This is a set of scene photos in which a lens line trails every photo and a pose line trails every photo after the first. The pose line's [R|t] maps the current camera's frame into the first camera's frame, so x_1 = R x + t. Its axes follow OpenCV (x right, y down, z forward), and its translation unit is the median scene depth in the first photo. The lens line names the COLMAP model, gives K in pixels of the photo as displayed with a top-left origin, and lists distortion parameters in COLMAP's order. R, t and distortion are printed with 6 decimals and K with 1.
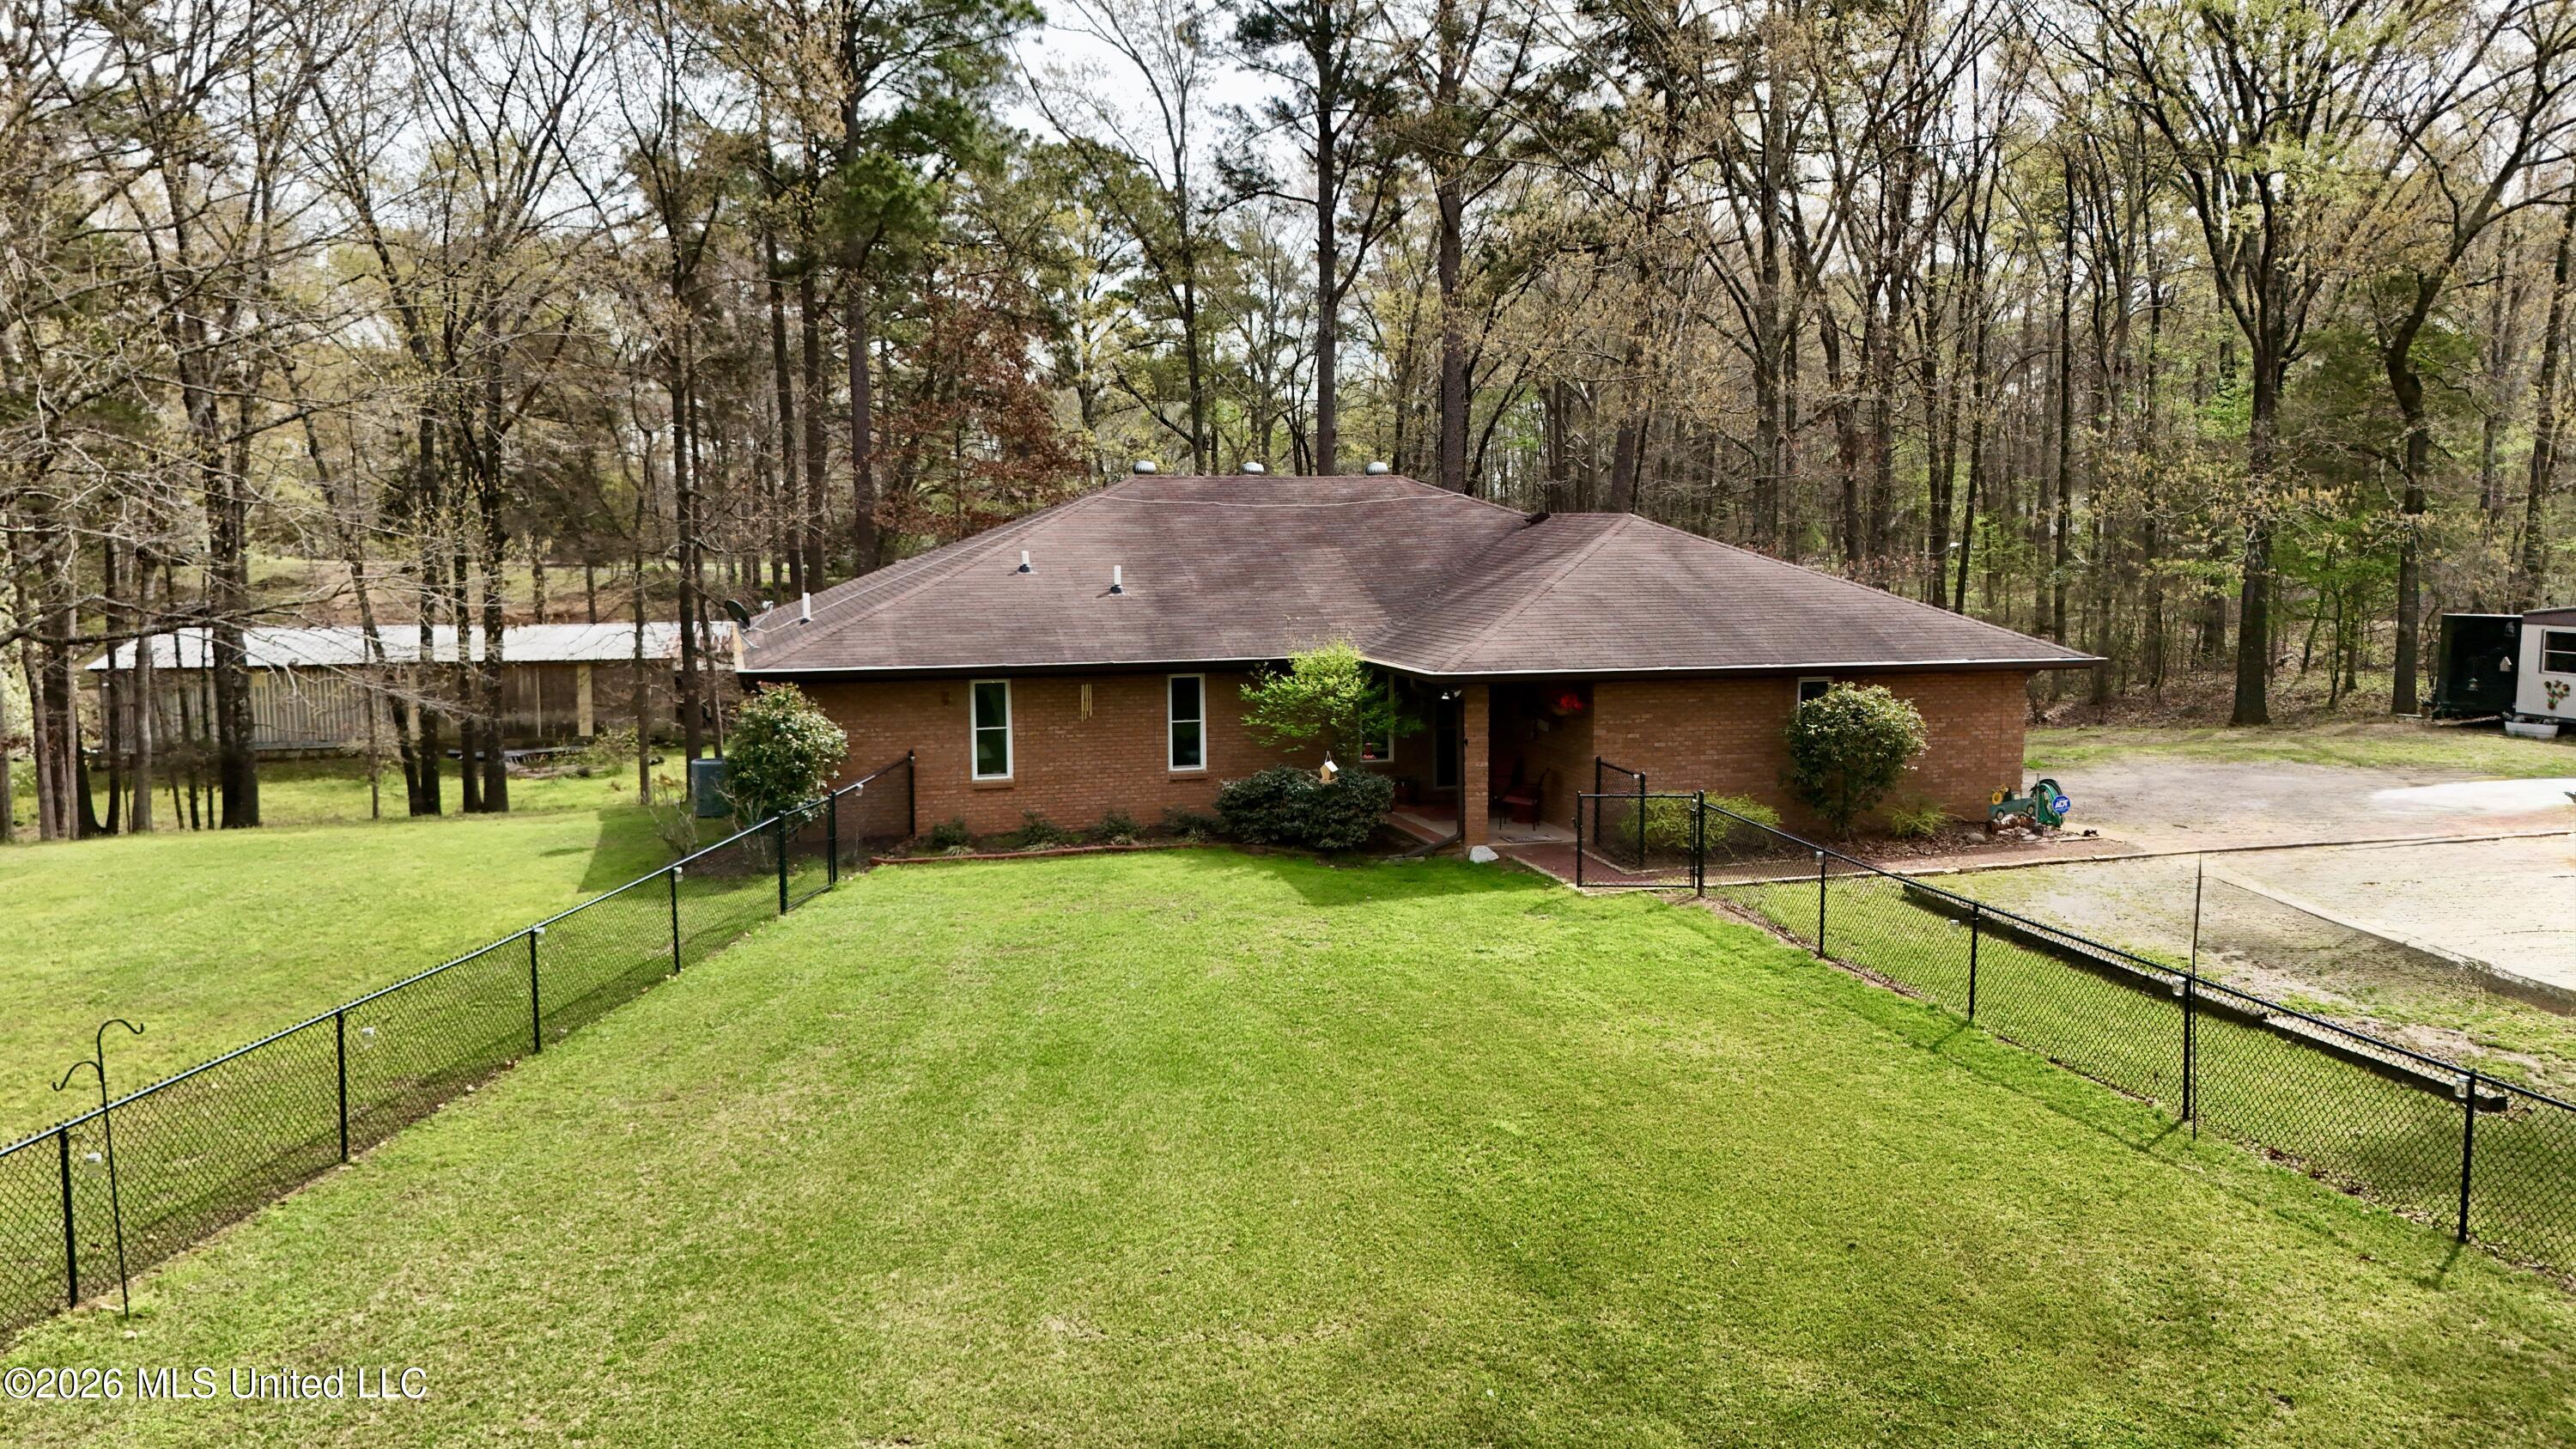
lens RADIAL K [[1957.6, 0, 1286.5], [0, 1957.6, 734.6], [0, 0, 1]] dist [0.034684, -0.006091]
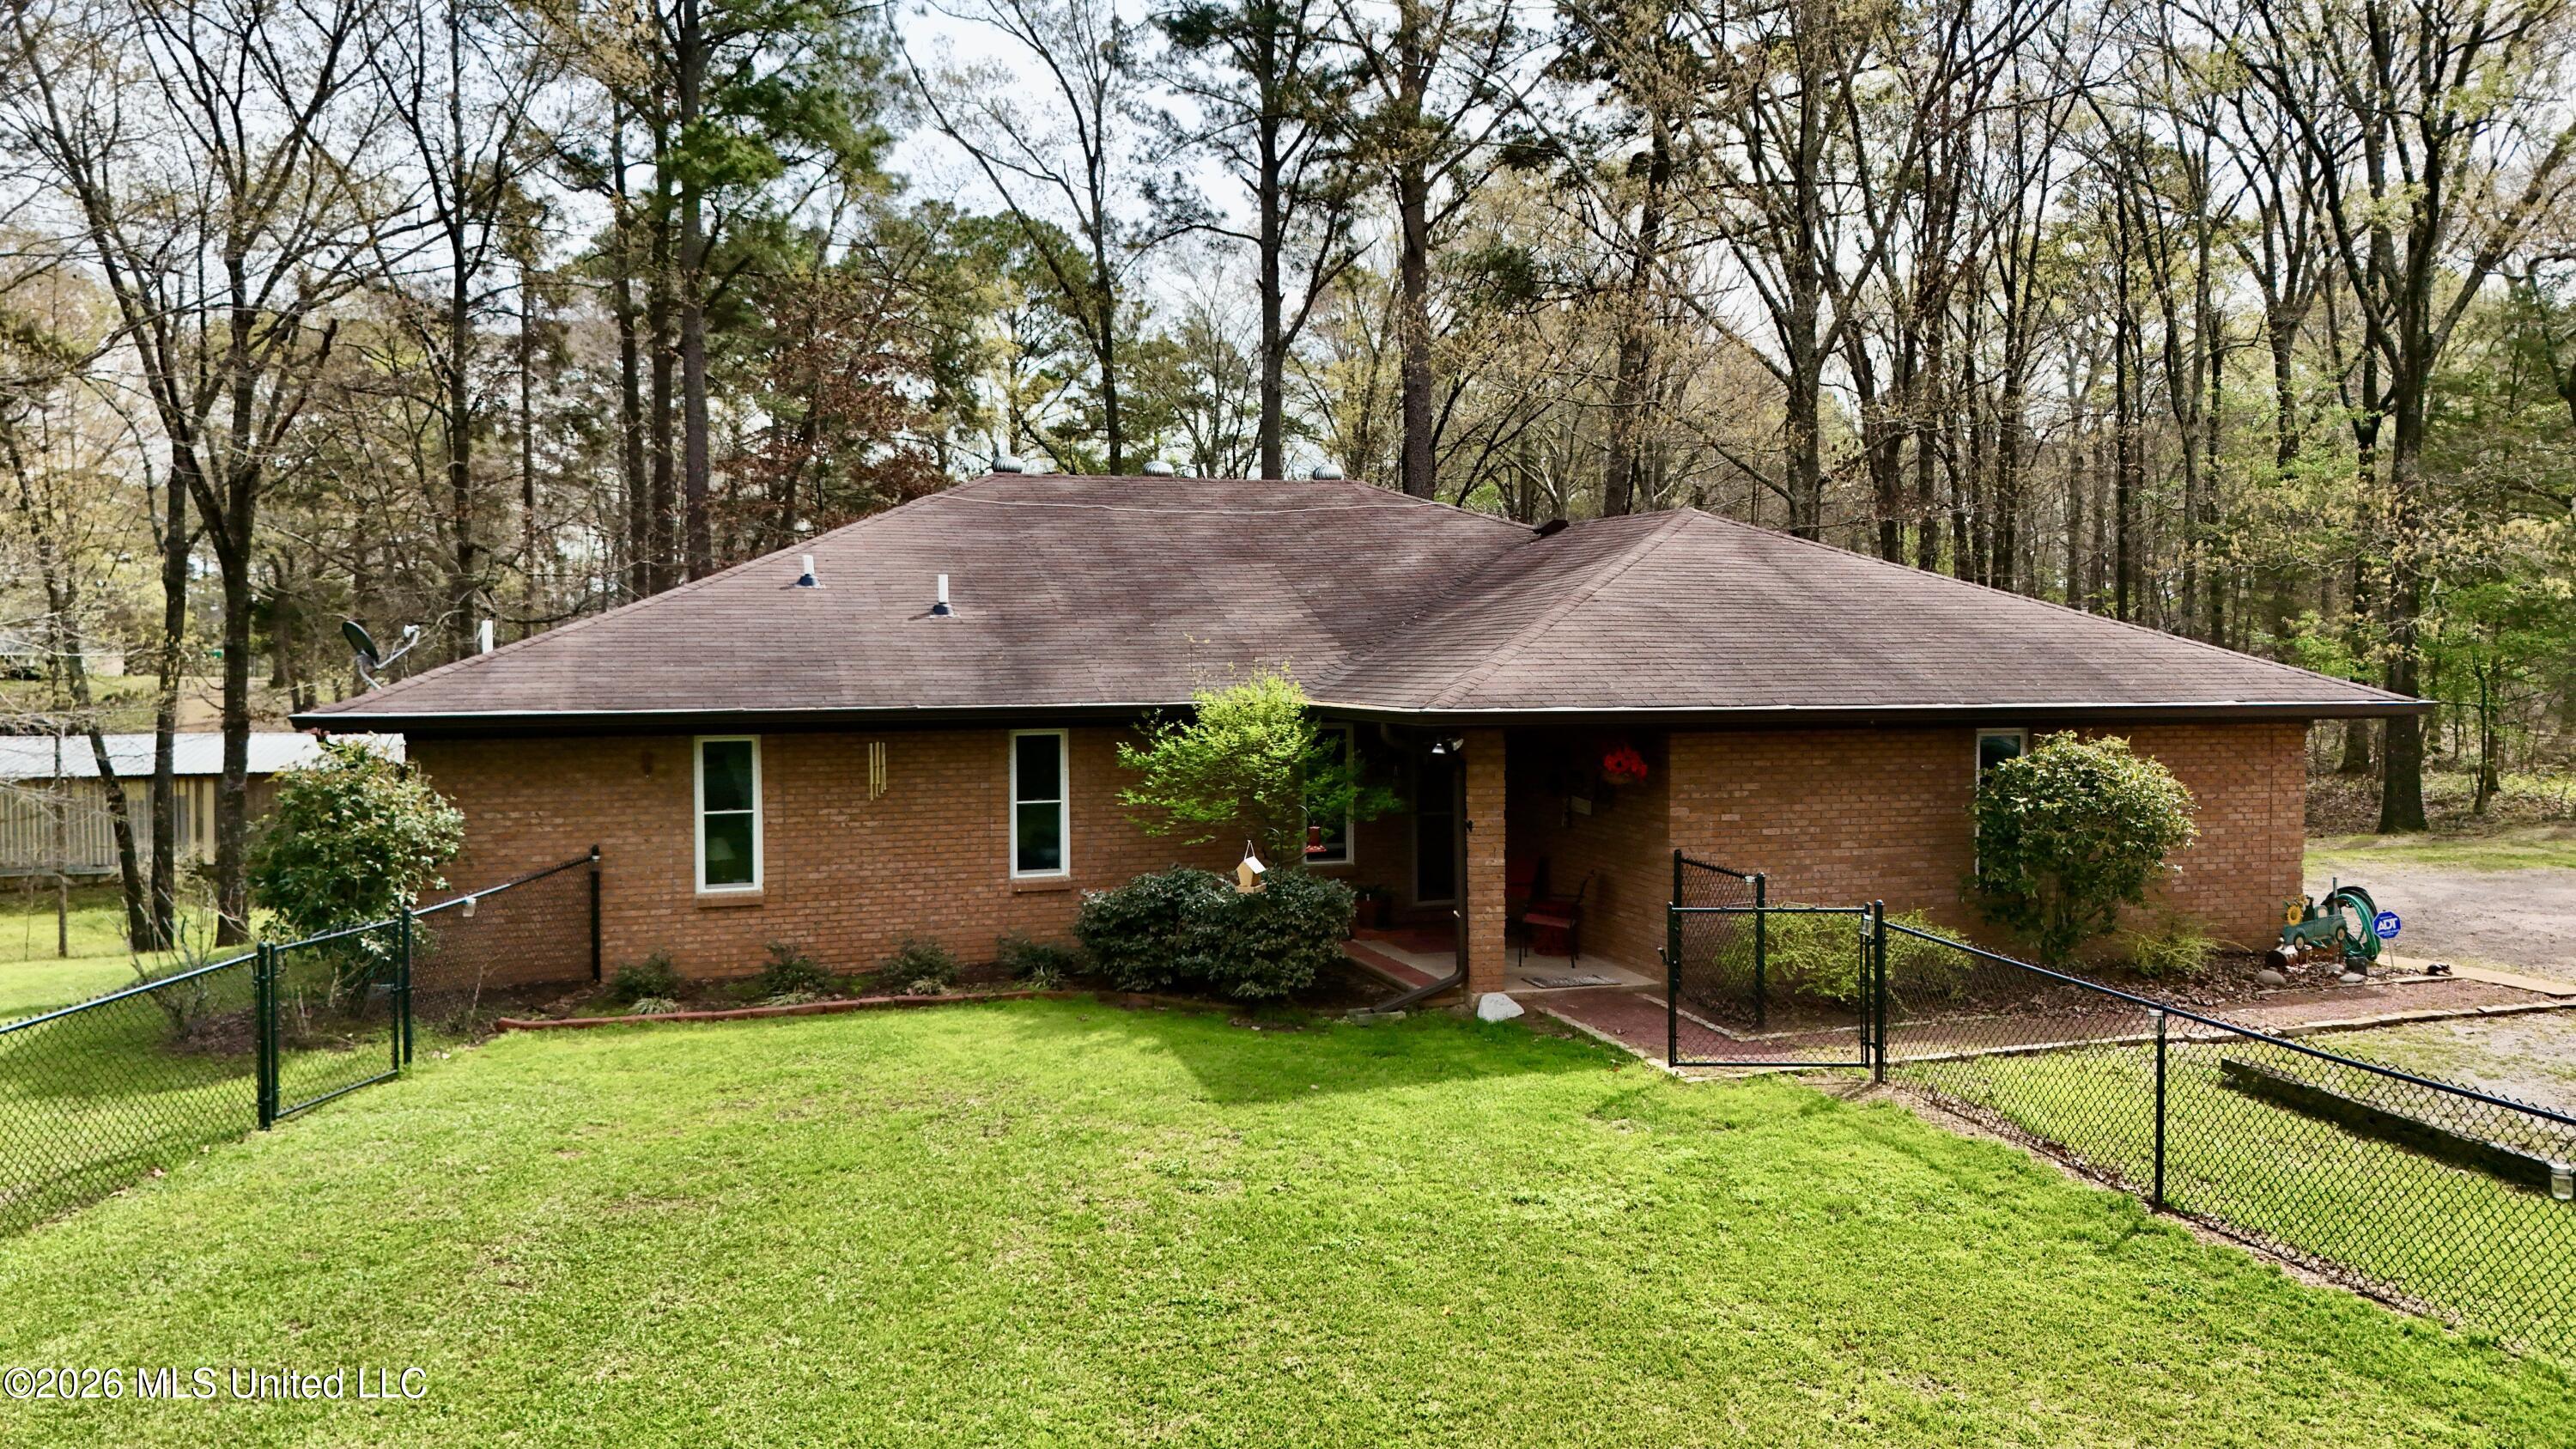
lens RADIAL K [[1957.6, 0, 1307.2], [0, 1957.6, 699.2], [0, 0, 1]] dist [0.034684, -0.006091]
pose [[0.999440, -0.000120, 0.033461, 0.017733], [0.002966, 0.996374, -0.085029, 0.015600], [-0.033329, 0.085081, 0.995816, 0.354965]]
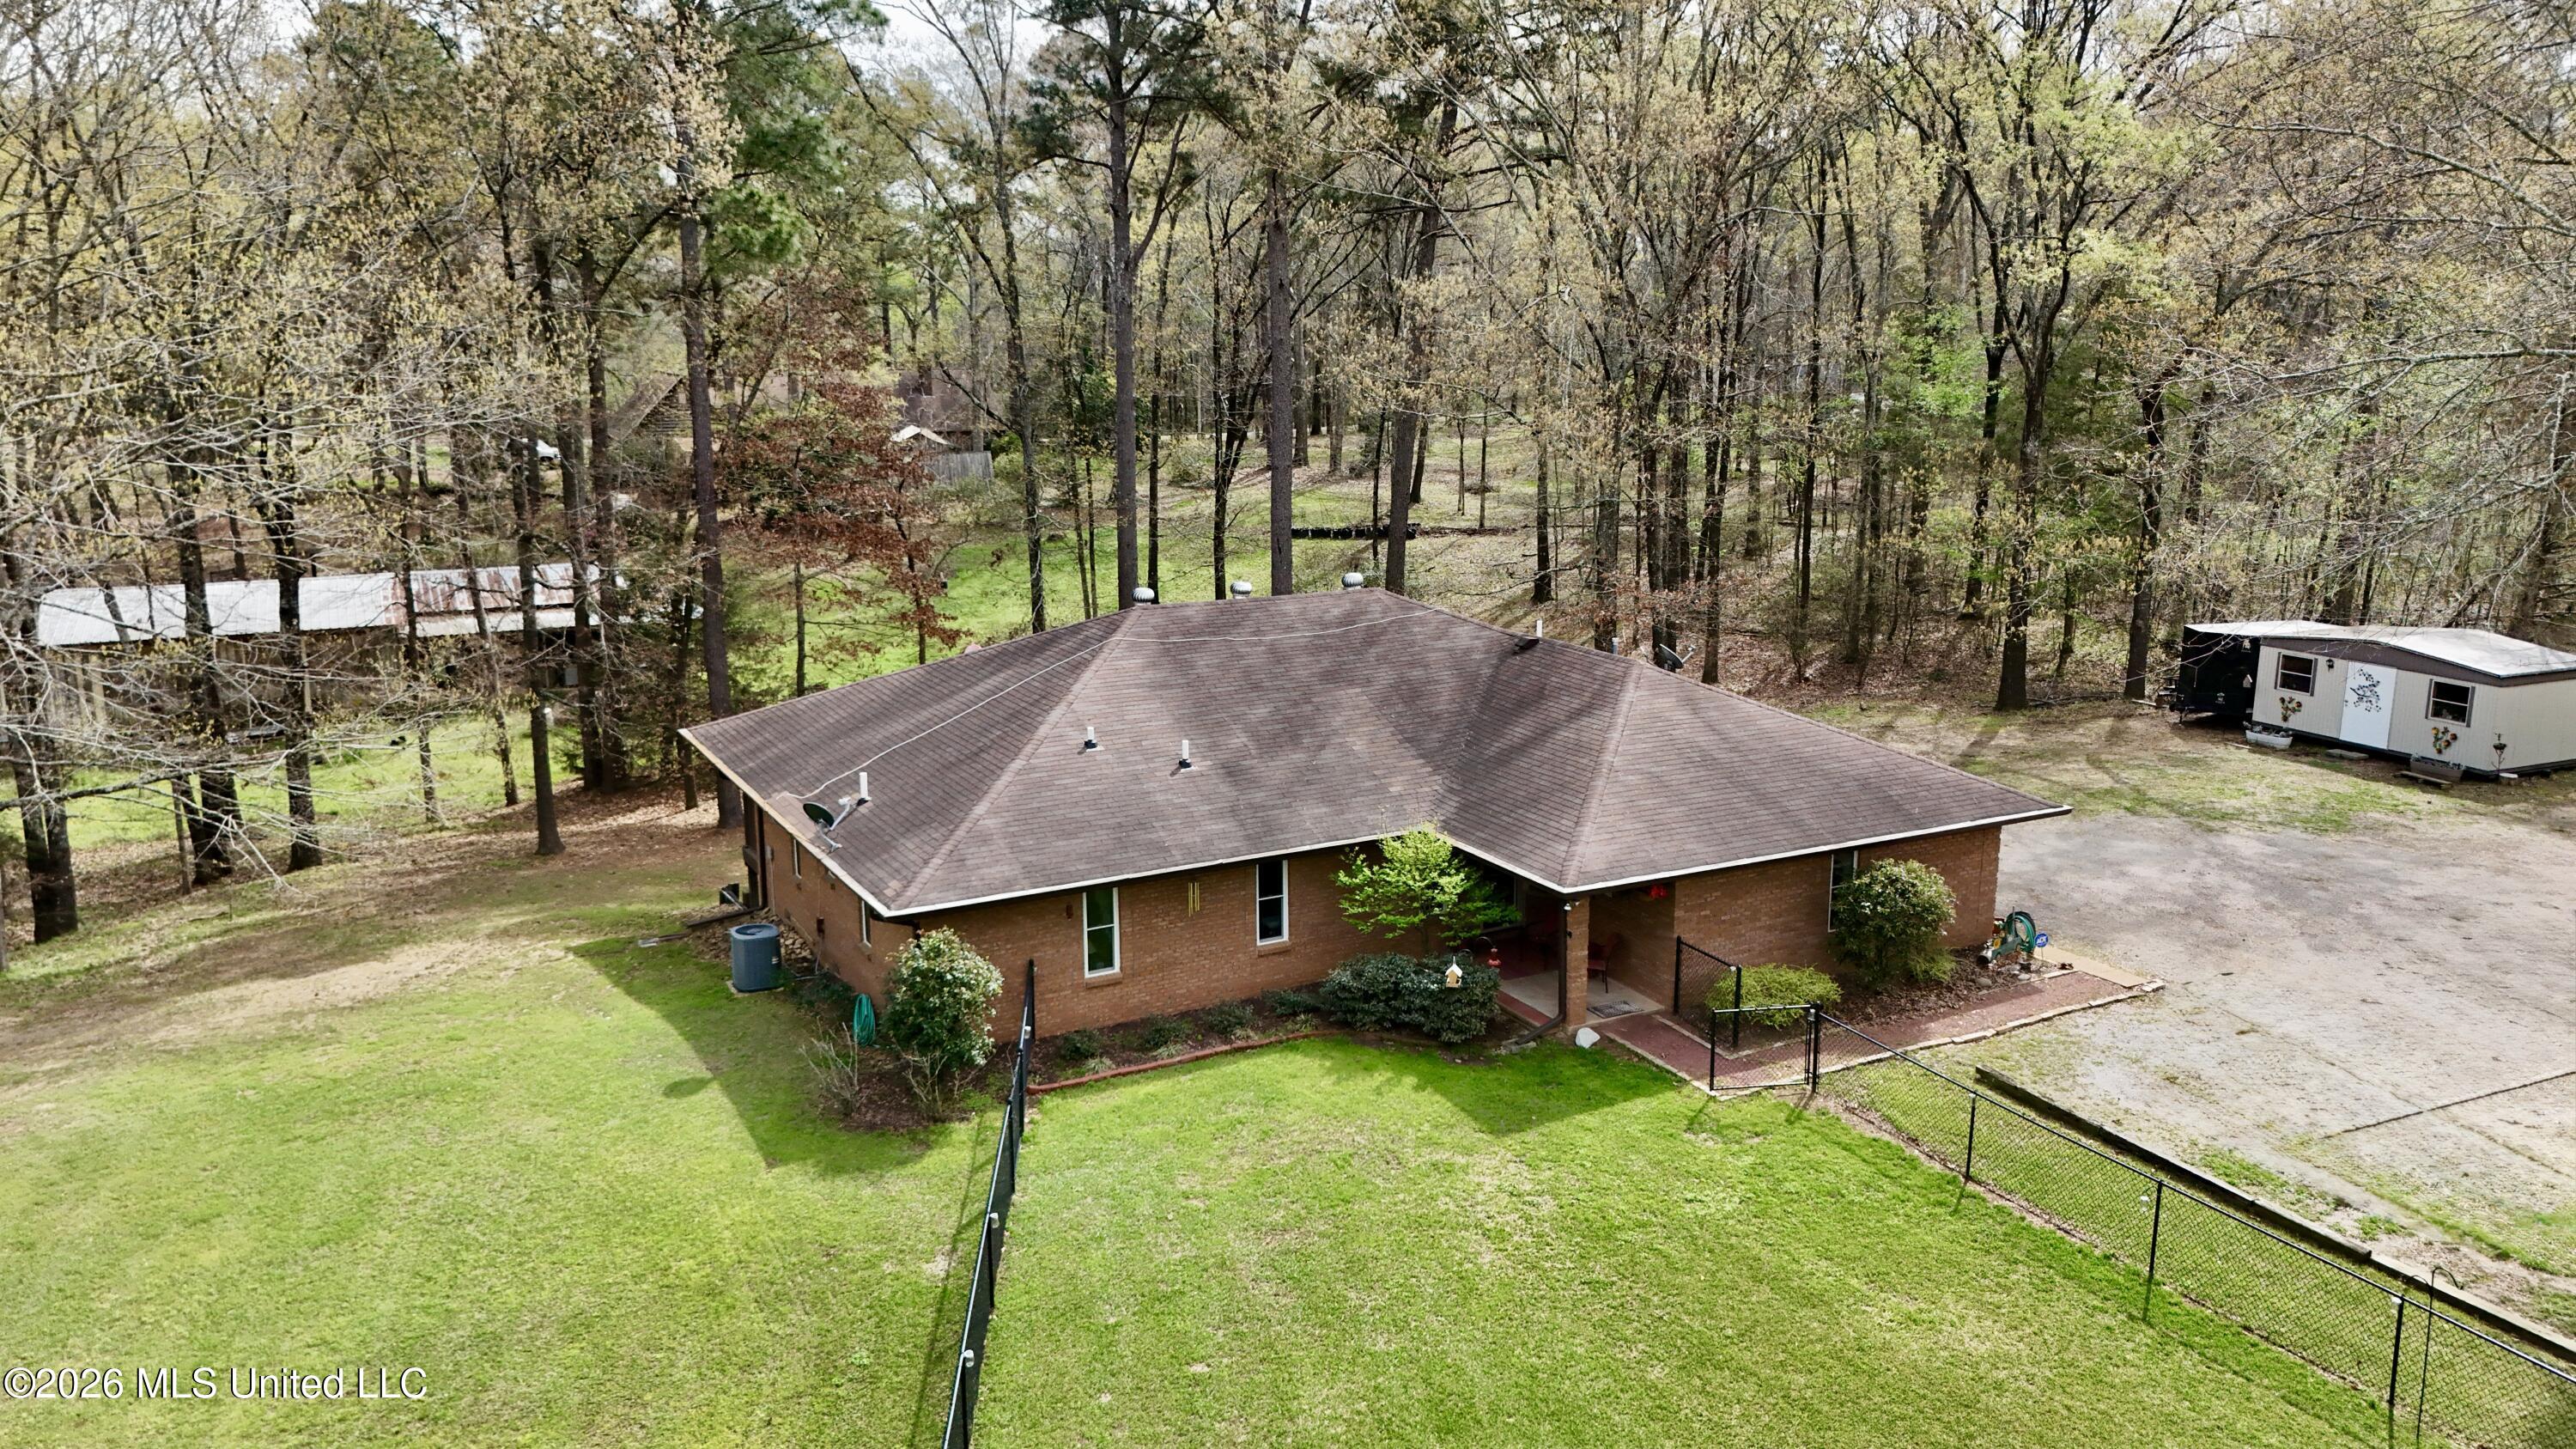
lens RADIAL K [[1957.6, 0, 1295.3], [0, 1957.6, 724.9], [0, 0, 1]] dist [0.034684, -0.006091]
pose [[0.976133, -0.045530, 0.212347, -0.269340], [0.023001, 0.993952, 0.107380, -0.221310], [-0.215952, -0.099933, 0.971277, -0.013142]]
